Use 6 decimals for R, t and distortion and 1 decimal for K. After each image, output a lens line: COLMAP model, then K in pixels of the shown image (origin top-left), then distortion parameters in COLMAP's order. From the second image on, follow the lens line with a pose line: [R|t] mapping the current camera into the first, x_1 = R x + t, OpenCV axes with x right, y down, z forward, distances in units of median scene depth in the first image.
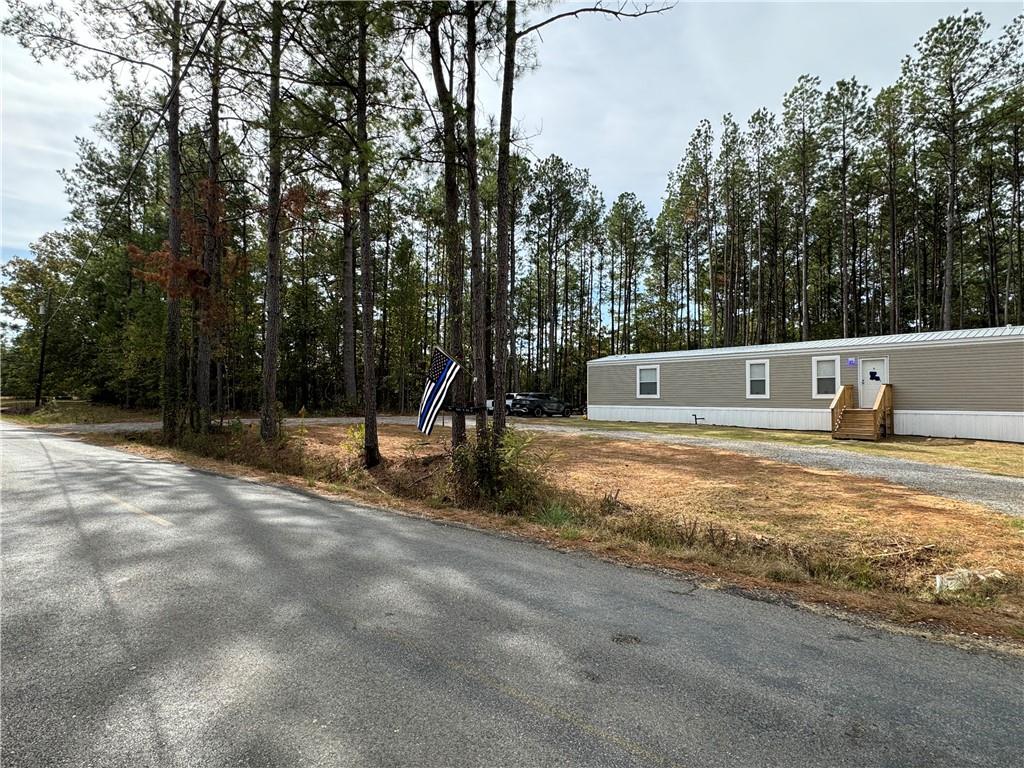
lens RADIAL K [[506.9, 0, 509.2], [0, 506.9, 385.2], [0, 0, 1]] dist [-0.001782, 0.000506]
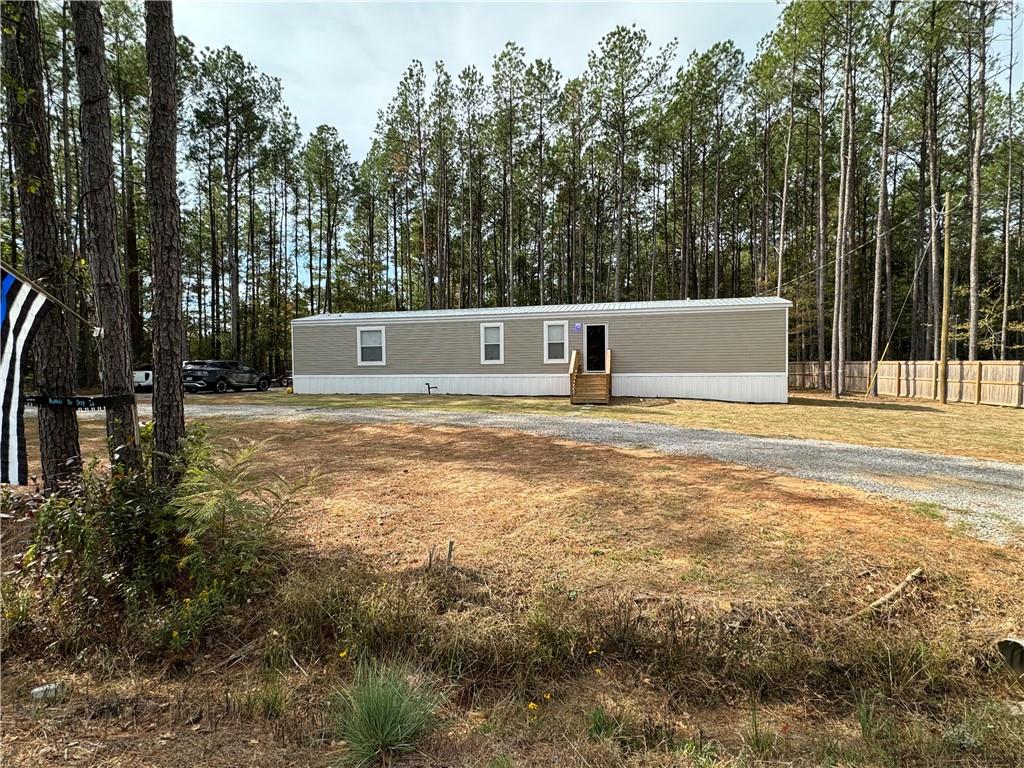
lens RADIAL K [[506.9, 0, 509.2], [0, 506.9, 385.2], [0, 0, 1]] dist [-0.001782, 0.000506]
pose [[0.830954, -0.037519, 0.555075, -0.004115], [0.000379, 0.997761, 0.066874, 0.001144], [-0.556341, -0.055359, 0.829108, 0.100876]]
